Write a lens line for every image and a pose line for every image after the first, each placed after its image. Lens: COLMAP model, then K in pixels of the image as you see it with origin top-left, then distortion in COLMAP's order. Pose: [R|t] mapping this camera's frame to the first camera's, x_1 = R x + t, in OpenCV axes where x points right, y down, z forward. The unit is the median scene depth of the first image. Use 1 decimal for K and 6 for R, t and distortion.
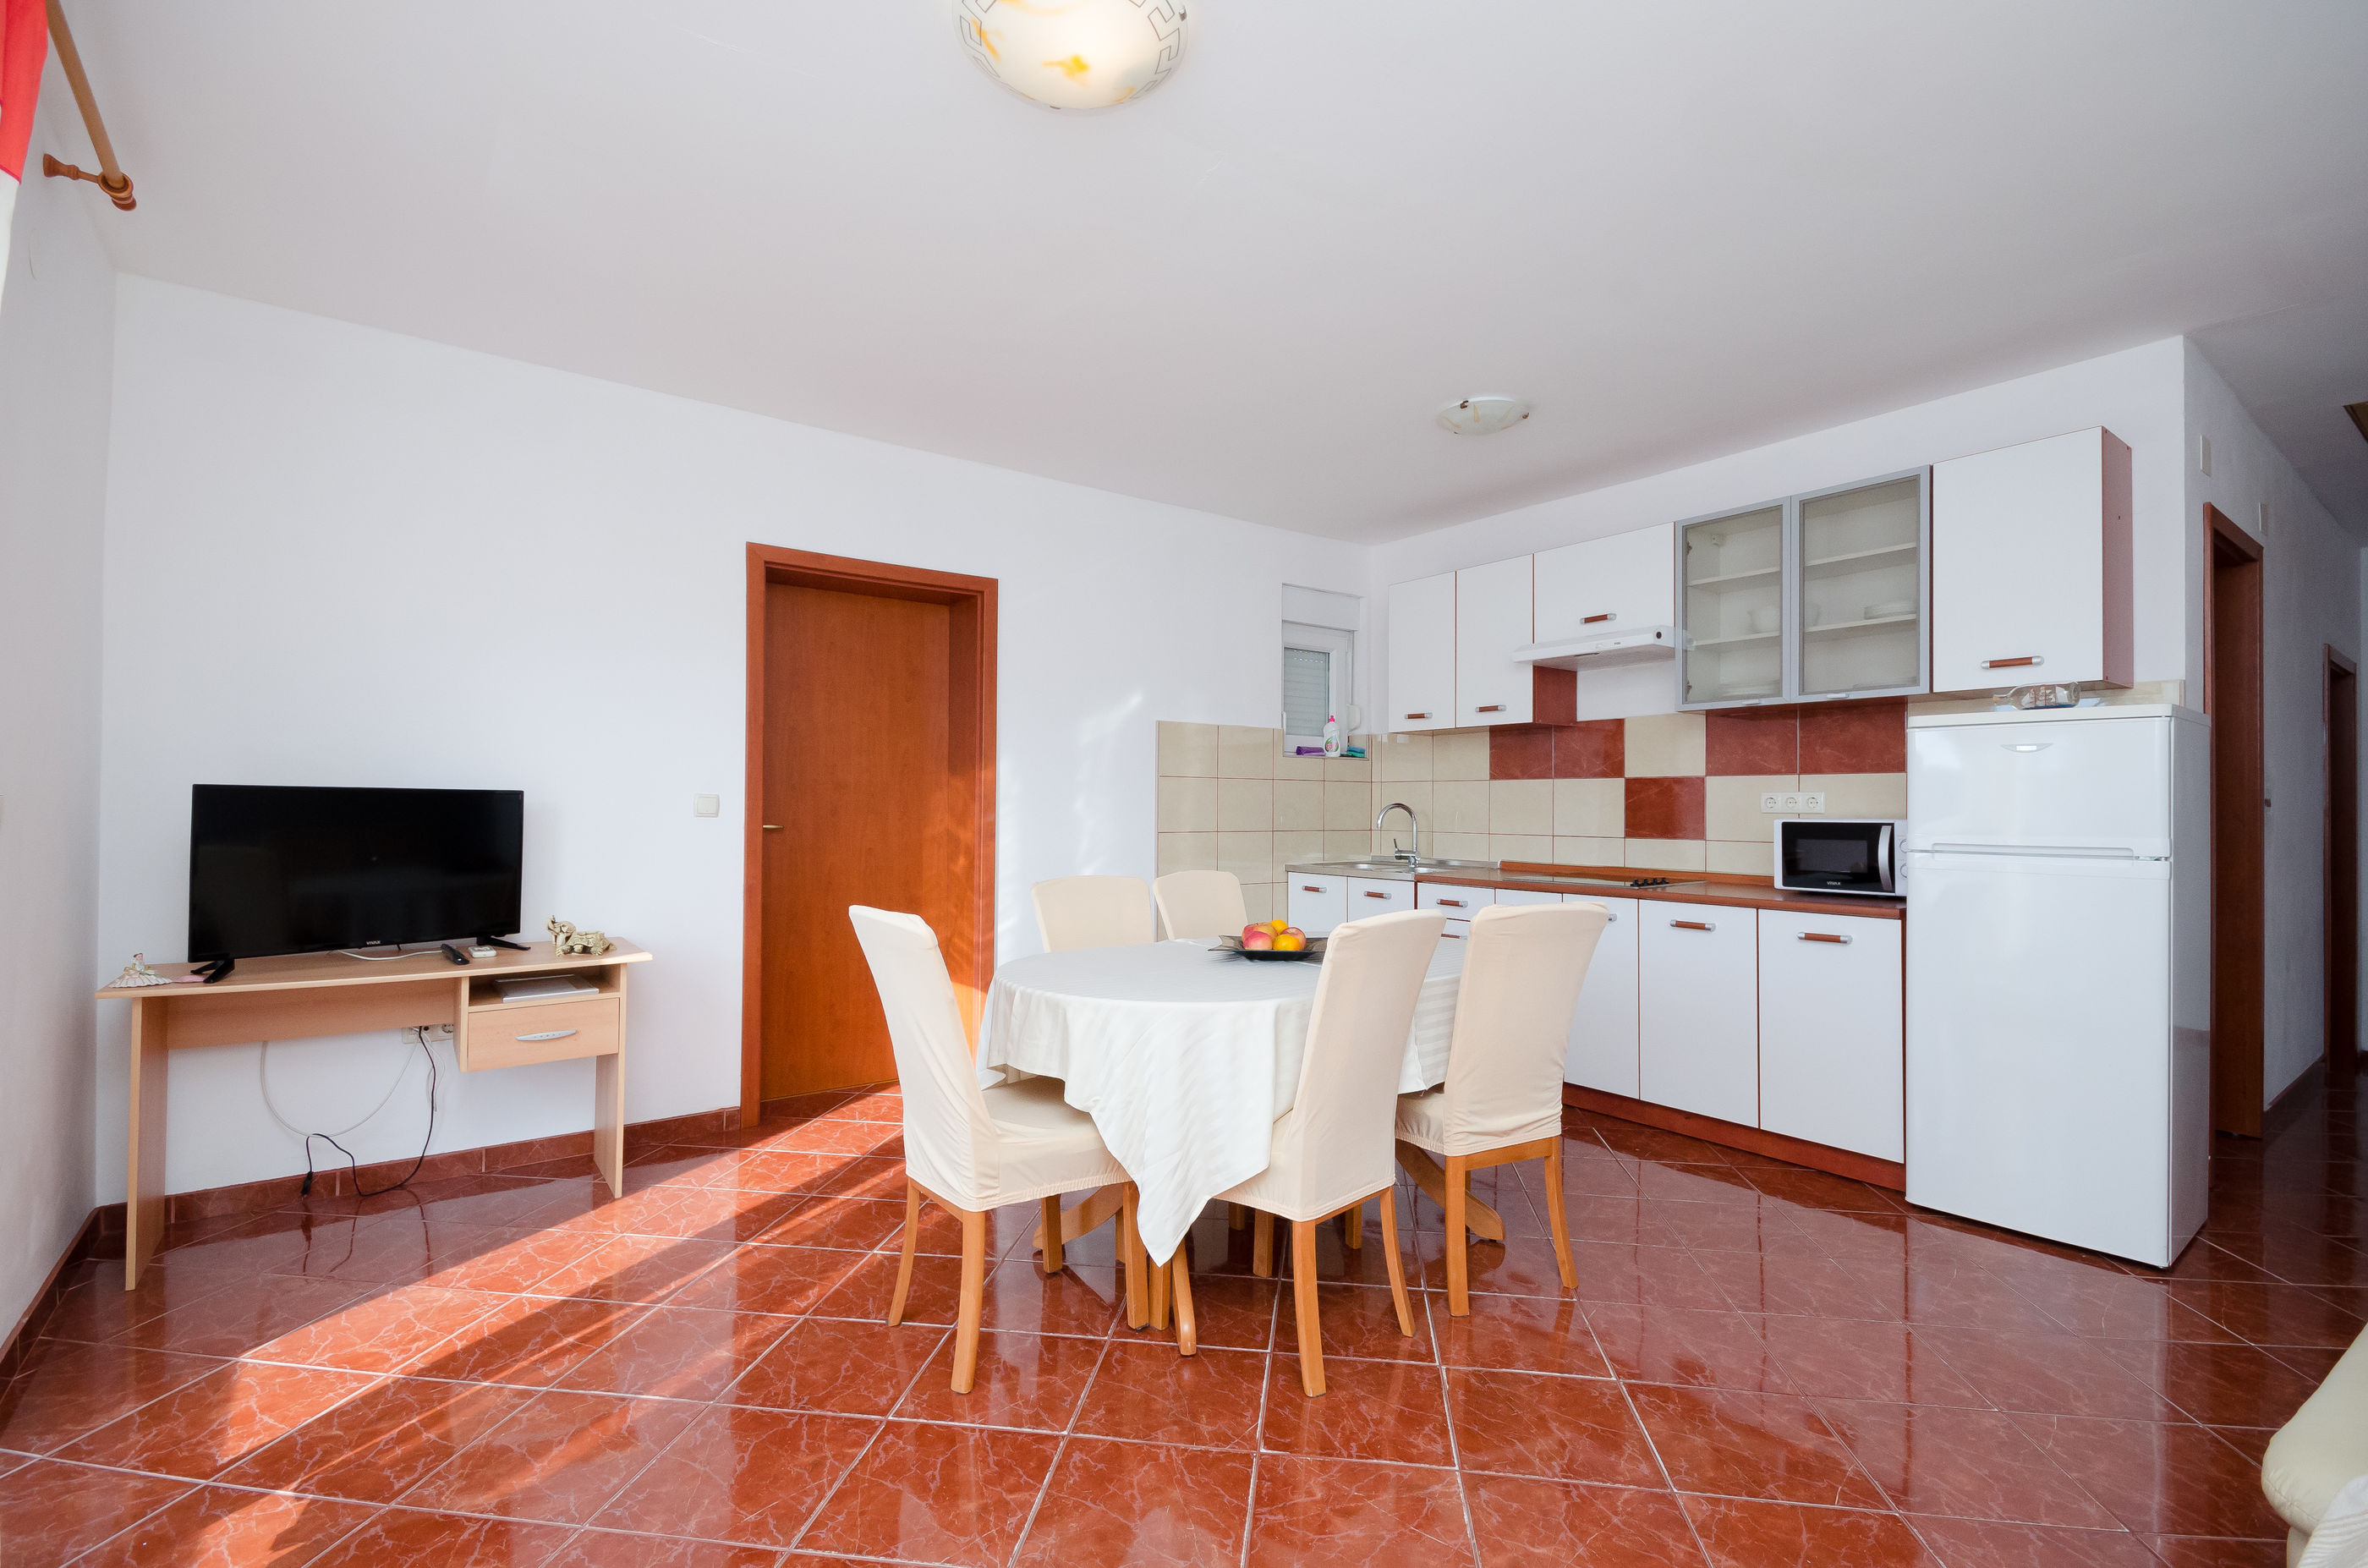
lens RADIAL K [[1045.5, 0, 1214.0], [0, 1045.5, 796.5], [0, 0, 1]] dist [-0.000125, -0.000140]
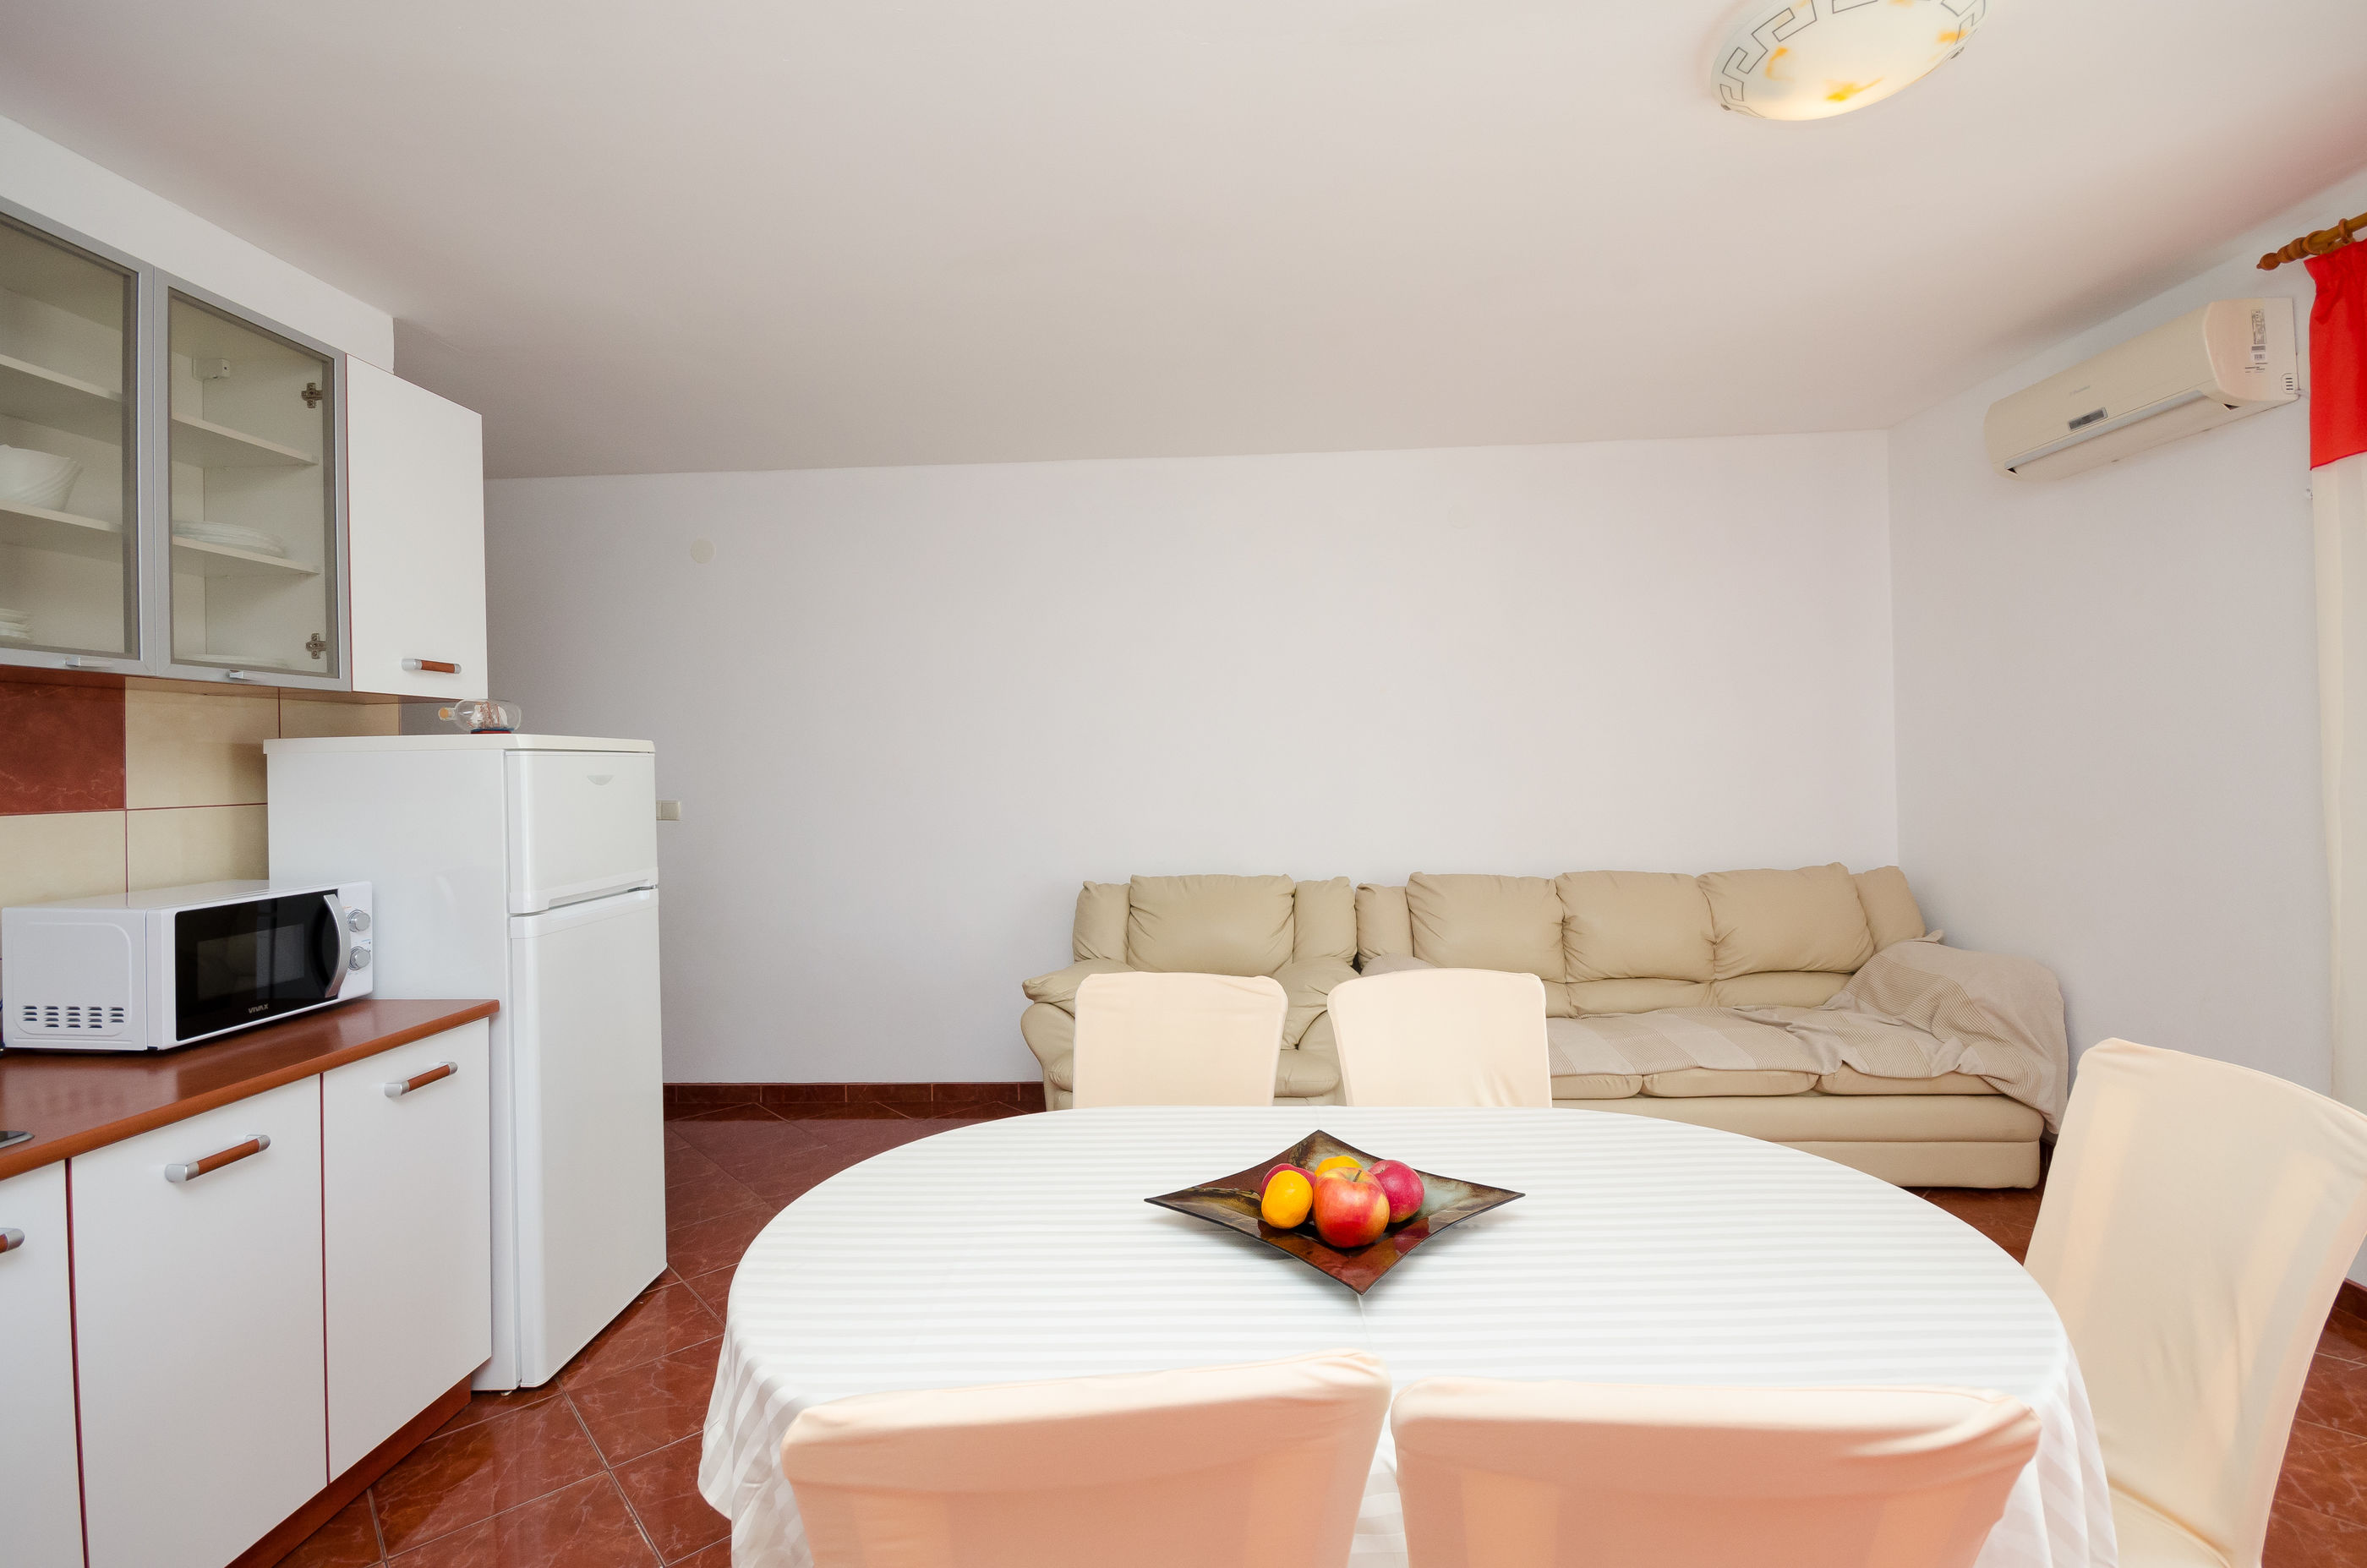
lens RADIAL K [[1099.0, 0, 1187.8], [0, 1099.0, 770.1], [0, 0, 1]] dist [0.001335, -0.000109]
pose [[-0.754468, 0.007569, 0.656294, -0.156334], [0.010497, 0.999945, 0.000535, -0.036620], [-0.656253, 0.007292, -0.754505, 1.007203]]
